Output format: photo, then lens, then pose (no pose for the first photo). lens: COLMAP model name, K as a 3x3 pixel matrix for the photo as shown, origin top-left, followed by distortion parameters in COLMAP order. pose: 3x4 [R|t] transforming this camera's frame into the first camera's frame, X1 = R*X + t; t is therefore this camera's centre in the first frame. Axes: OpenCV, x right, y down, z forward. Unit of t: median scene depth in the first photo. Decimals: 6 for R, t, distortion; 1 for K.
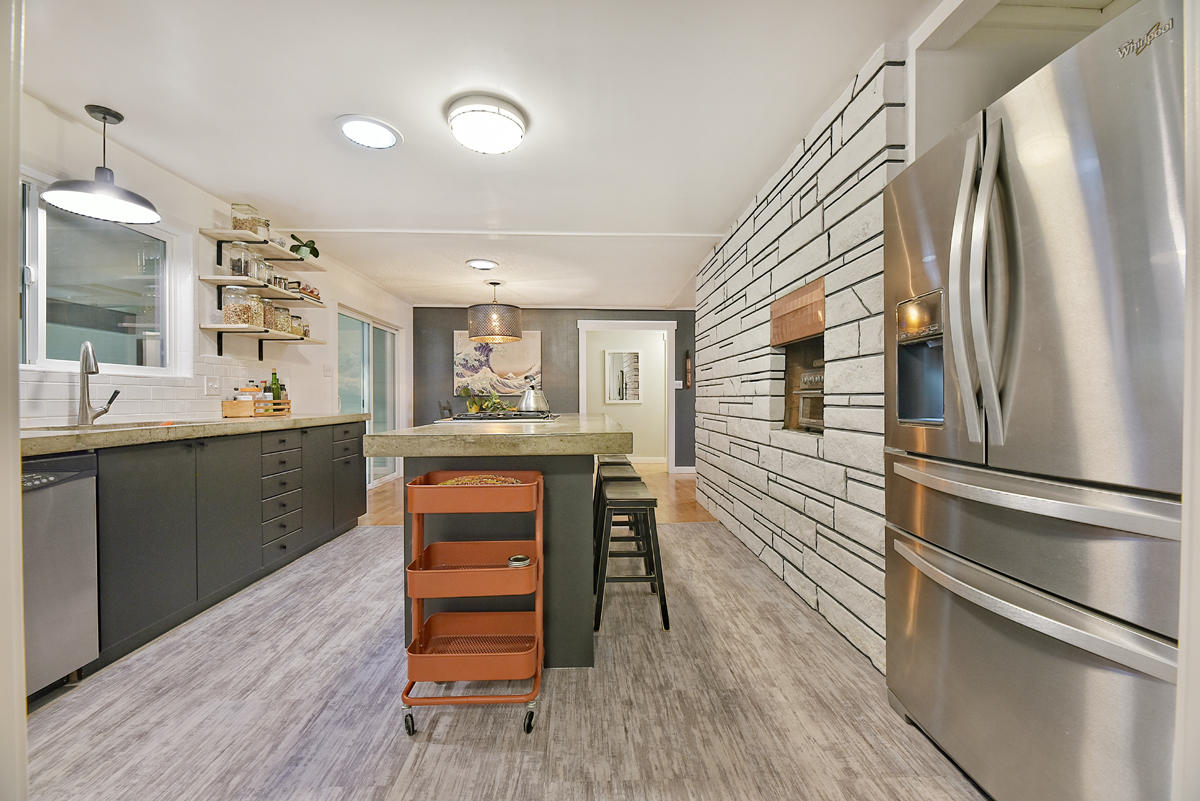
lens RADIAL K [[485.1, 0, 604.6], [0, 485.1, 400.1], [0, 0, 1]] dist [-0.008180, -0.001437]
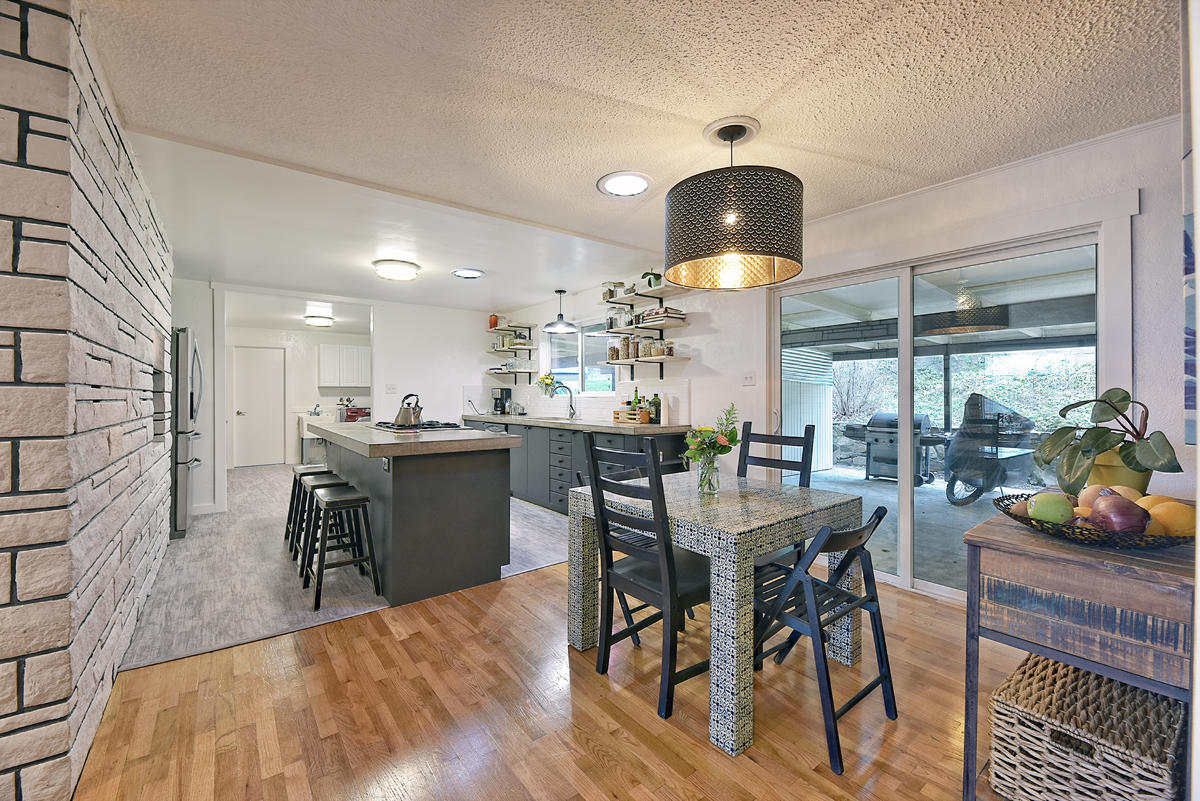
lens RADIAL K [[485.1, 0, 609.9], [0, 485.1, 391.3], [0, 0, 1]] dist [-0.008180, -0.001437]
pose [[-0.809516, -0.004179, -0.587083, 0.169118], [0.001379, 0.999958, -0.009019, -0.052029], [0.587096, -0.008111, -0.809477, 2.519497]]
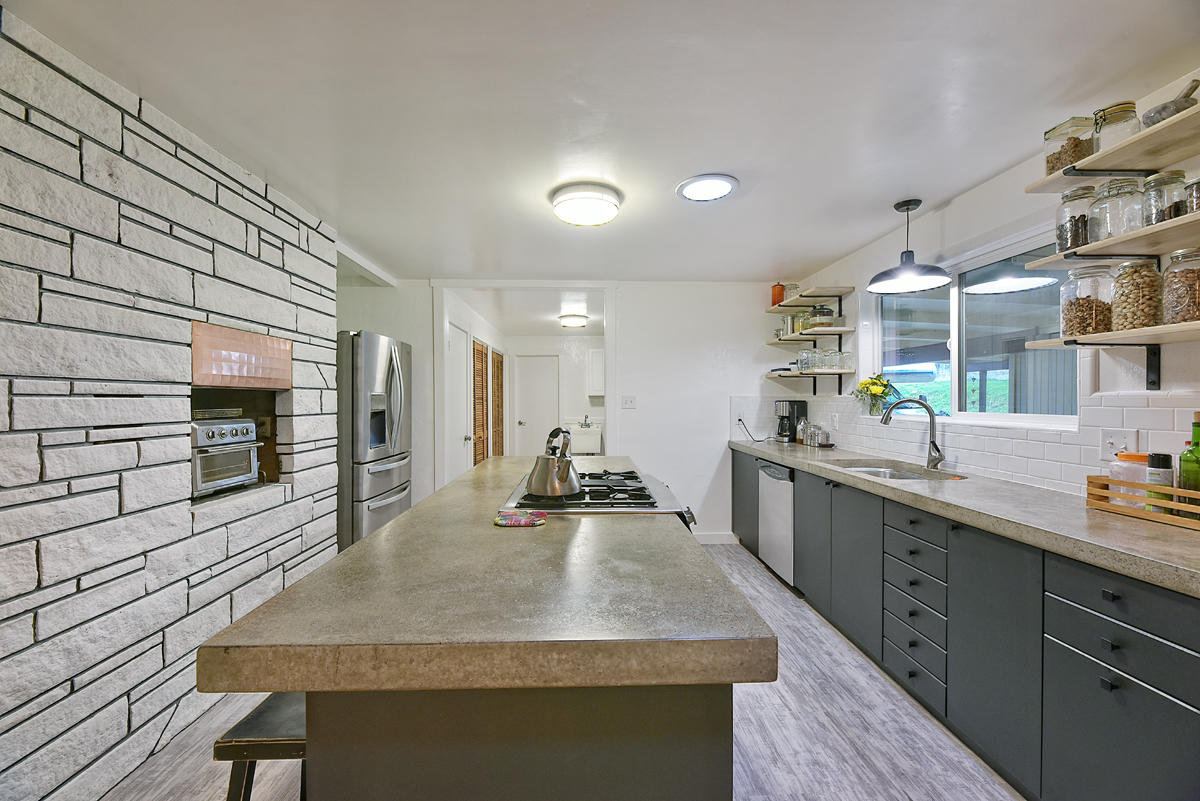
lens RADIAL K [[485.1, 0, 605.6], [0, 485.1, 404.4], [0, 0, 1]] dist [-0.008180, -0.001437]
pose [[-0.999994, 0.001570, -0.003034, -0.231657], [0.001534, 0.999930, 0.011743, -0.096284], [0.003052, 0.011738, -0.999926, 1.752083]]
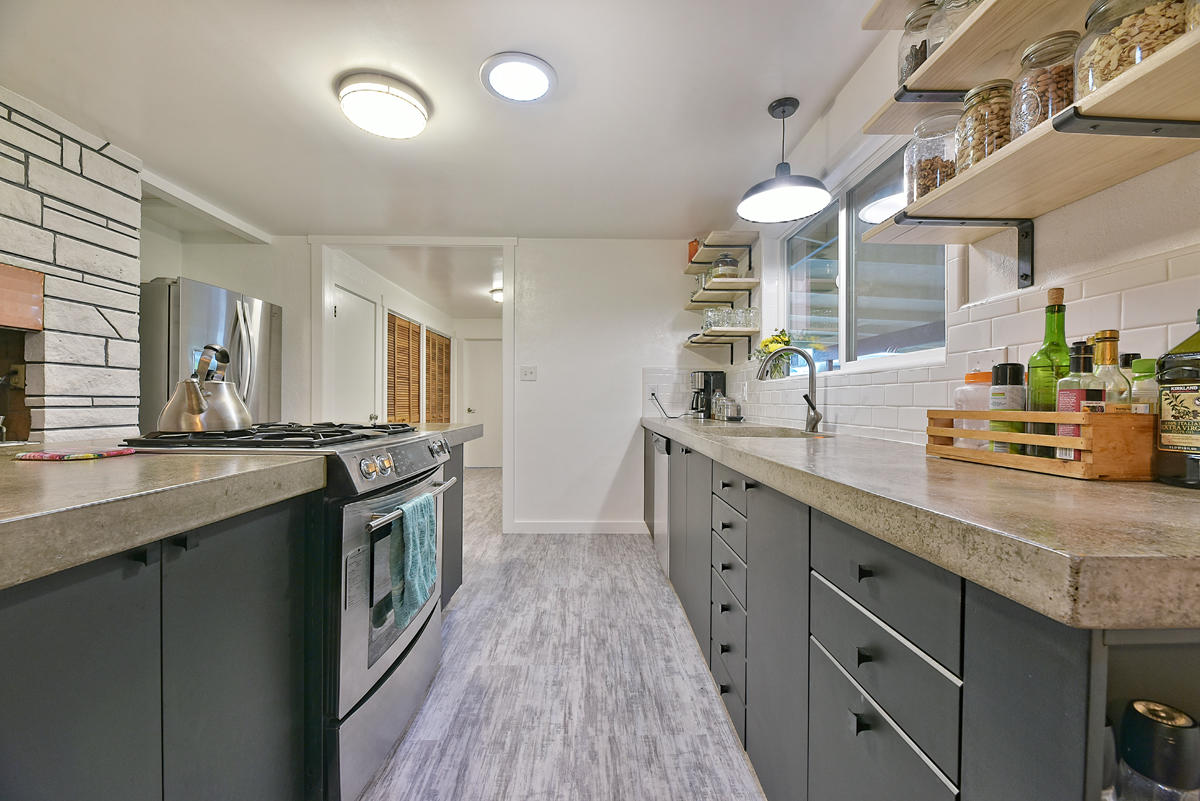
lens RADIAL K [[485.1, 0, 606.0], [0, 485.1, 404.5], [0, 0, 1]] dist [-0.008180, -0.001437]
pose [[-0.999779, -0.005468, 0.020302, -0.565106], [-0.005345, 0.999967, 0.006120, -0.004739], [-0.020335, 0.006010, -0.999775, 1.579299]]
